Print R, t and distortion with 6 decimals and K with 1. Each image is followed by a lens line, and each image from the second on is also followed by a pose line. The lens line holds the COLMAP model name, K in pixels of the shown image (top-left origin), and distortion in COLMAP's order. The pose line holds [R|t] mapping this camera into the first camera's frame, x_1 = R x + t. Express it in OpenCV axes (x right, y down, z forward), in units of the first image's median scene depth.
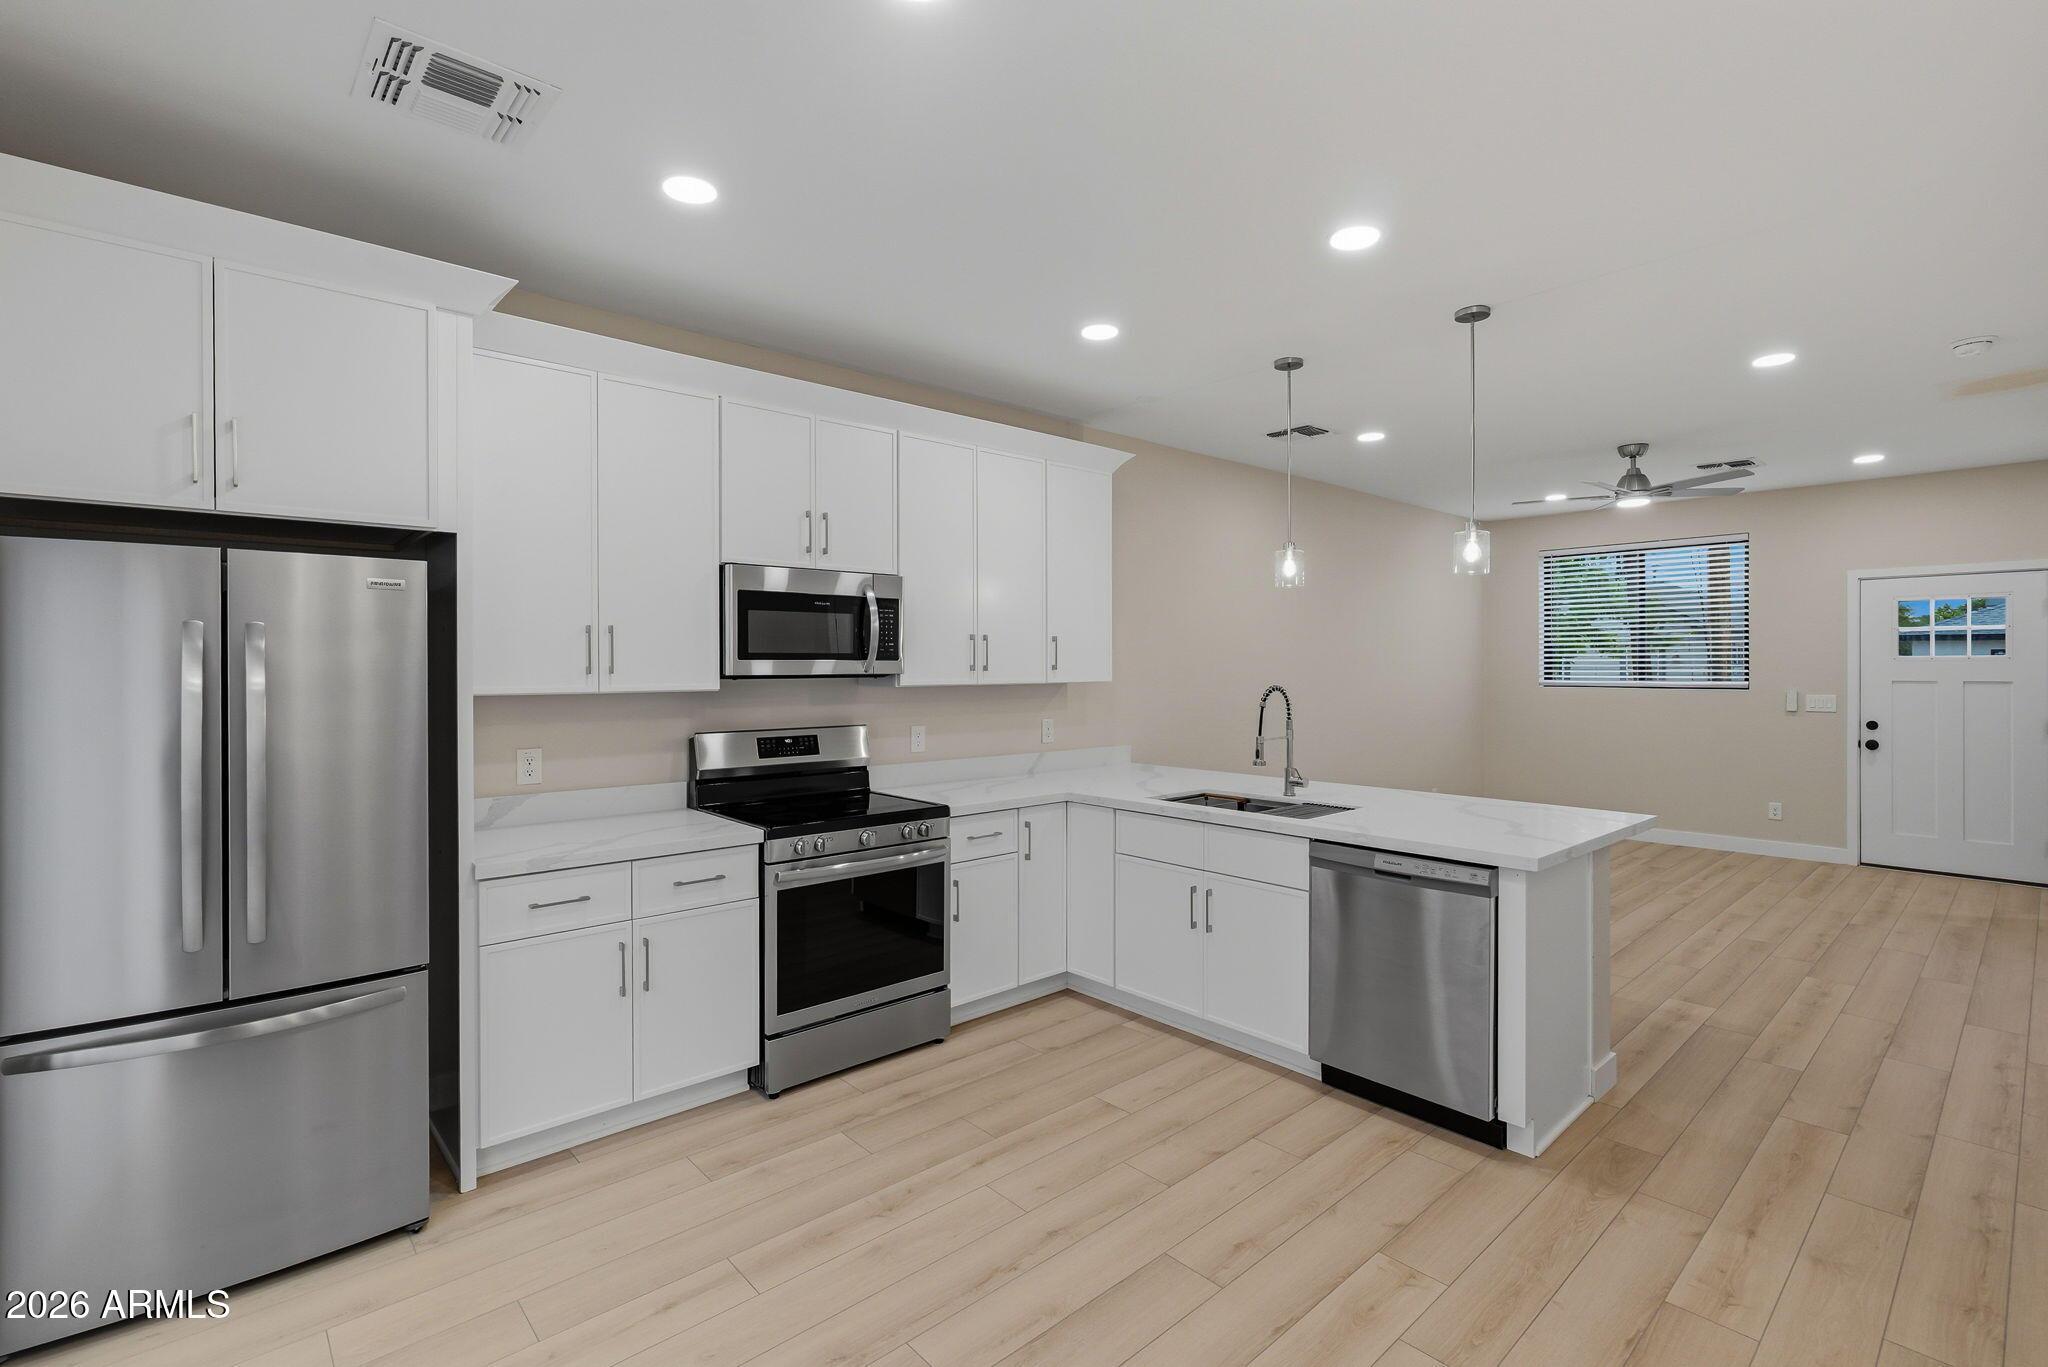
lens RADIAL K [[936.6, 0, 1031.0], [0, 936.6, 675.2], [0, 0, 1]] dist [-0.001121, 0.000699]
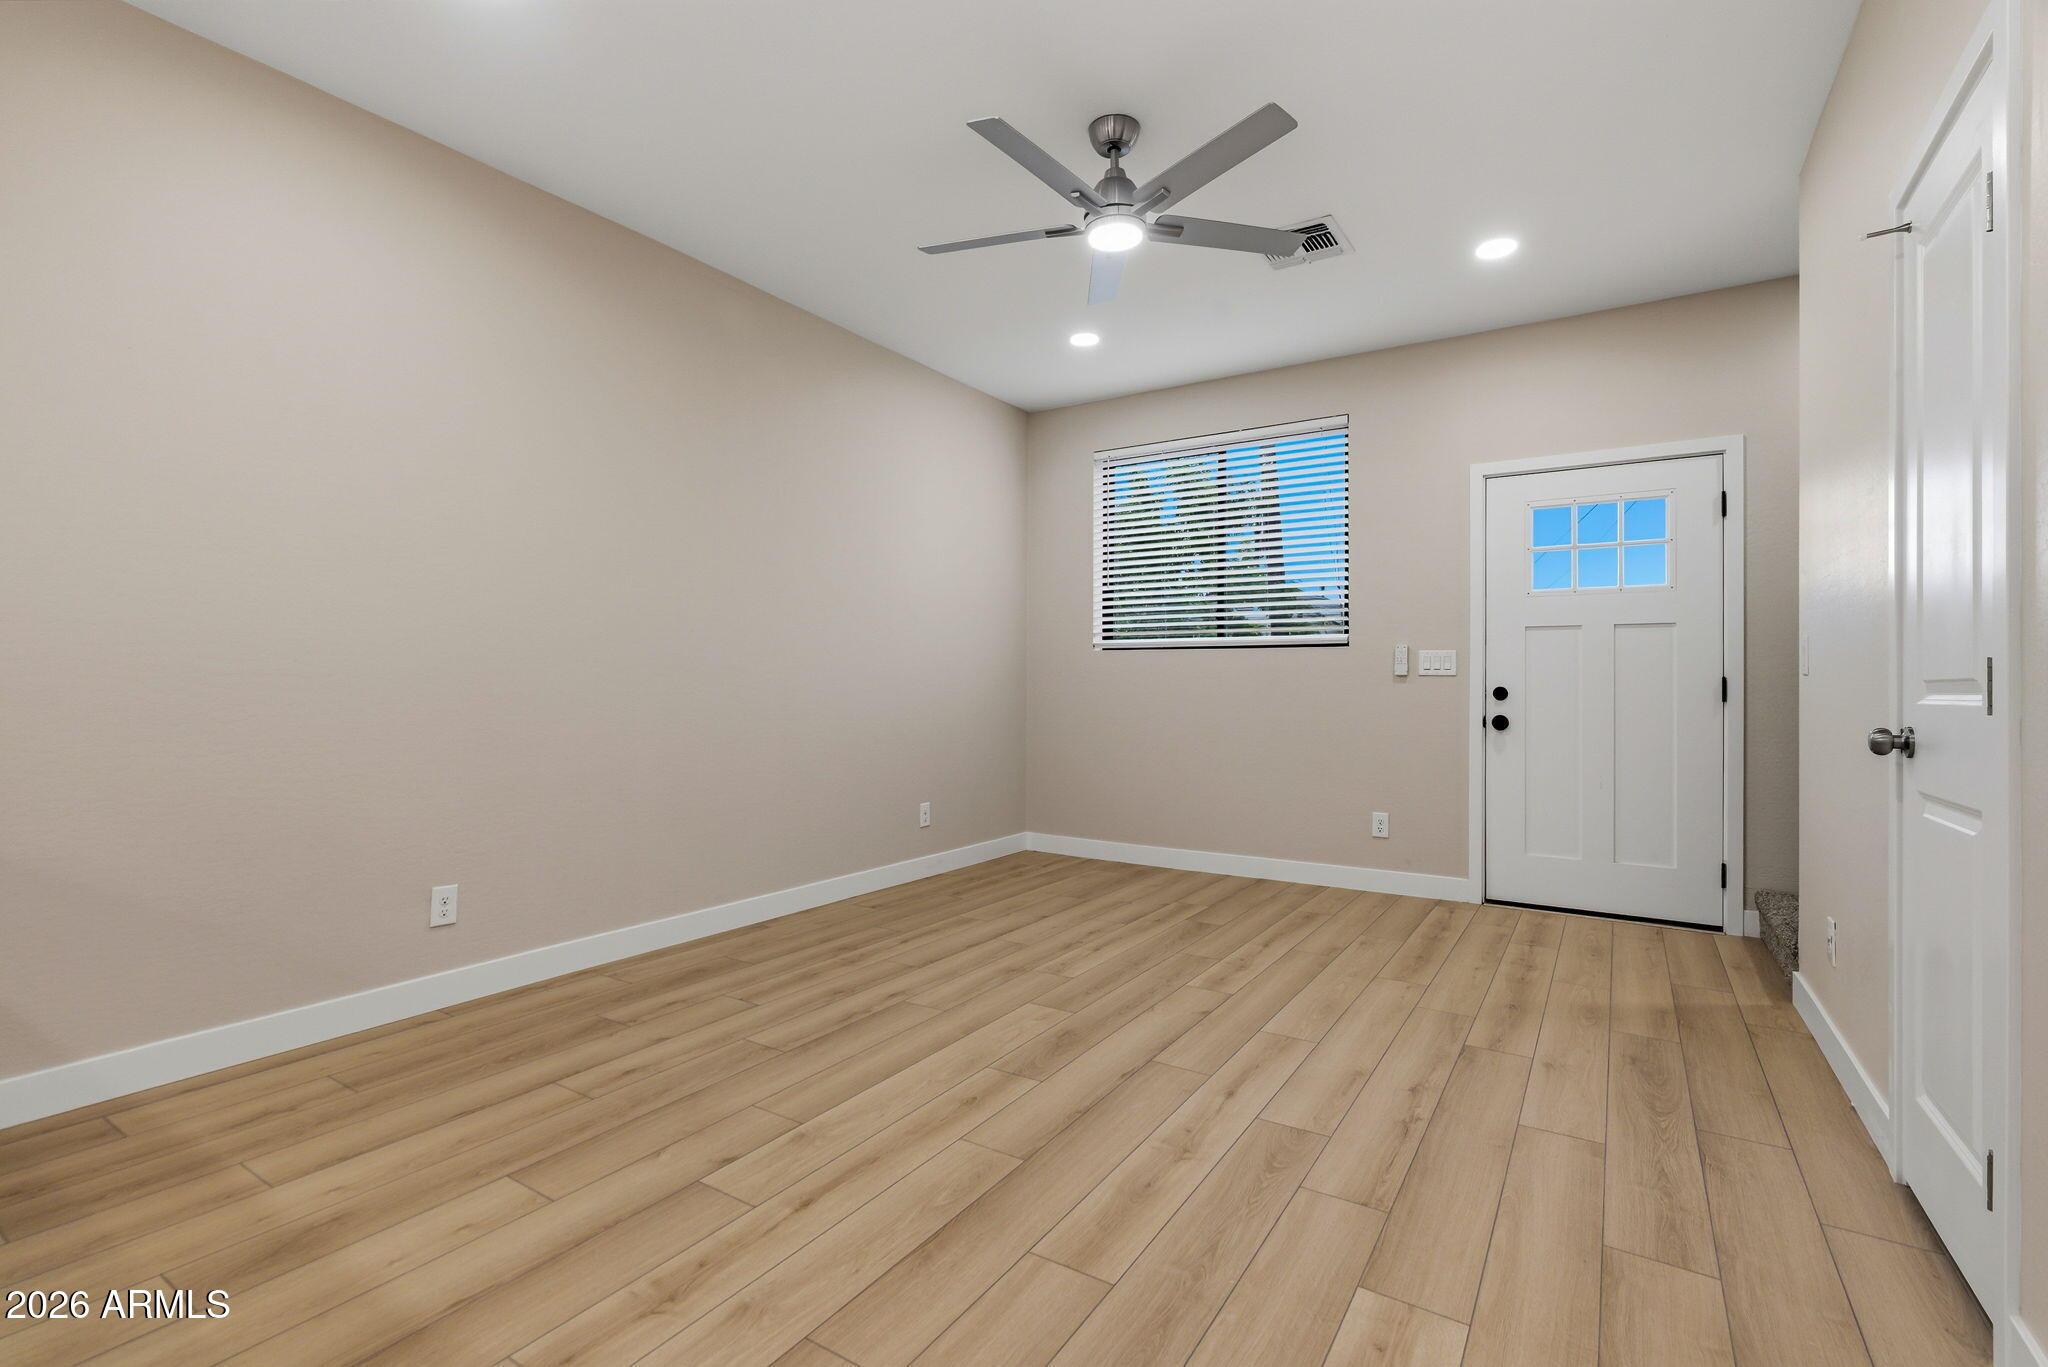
lens RADIAL K [[937.1, 0, 1027.1], [0, 937.1, 680.4], [0, 0, 1]] dist [-0.002121, 0.003690]
pose [[0.964456, 0.011473, 0.263996, 0.724107], [-0.008066, 0.999870, -0.013986, 0.103669], [-0.264122, 0.011359, 0.964422, 0.812308]]
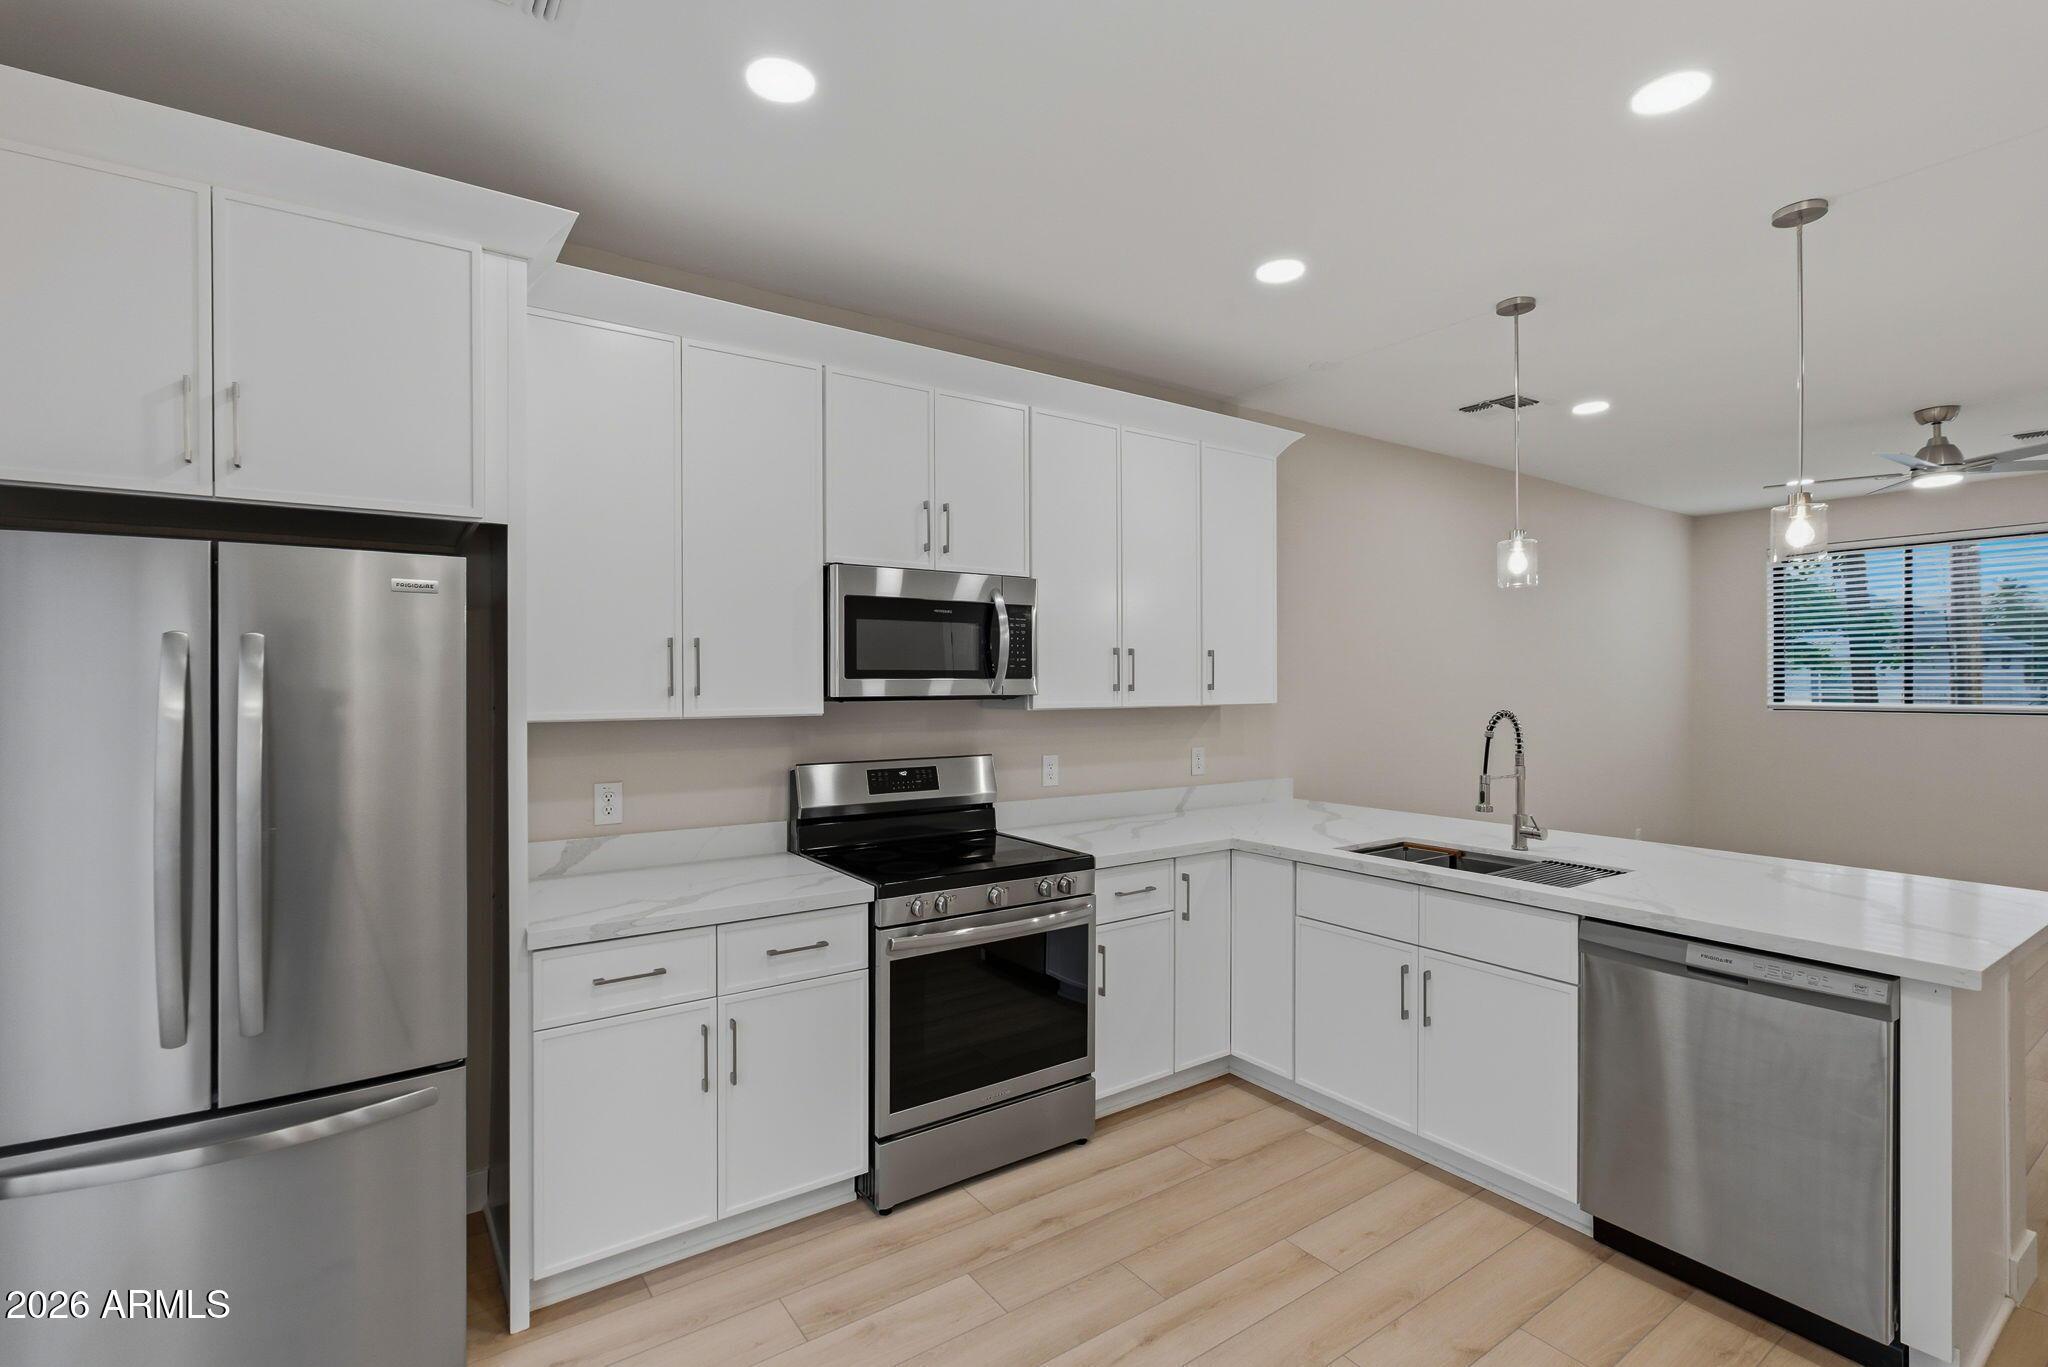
lens RADIAL K [[937.5, 0, 1022.4], [0, 937.5, 686.5], [0, 0, 1]] dist [-0.001760, 0.000939]
pose [[0.992162, 0.000576, -0.124955, -0.046773], [-0.001316, 0.999982, -0.005842, -0.004538], [0.124950, 0.005960, 0.992145, 0.174308]]
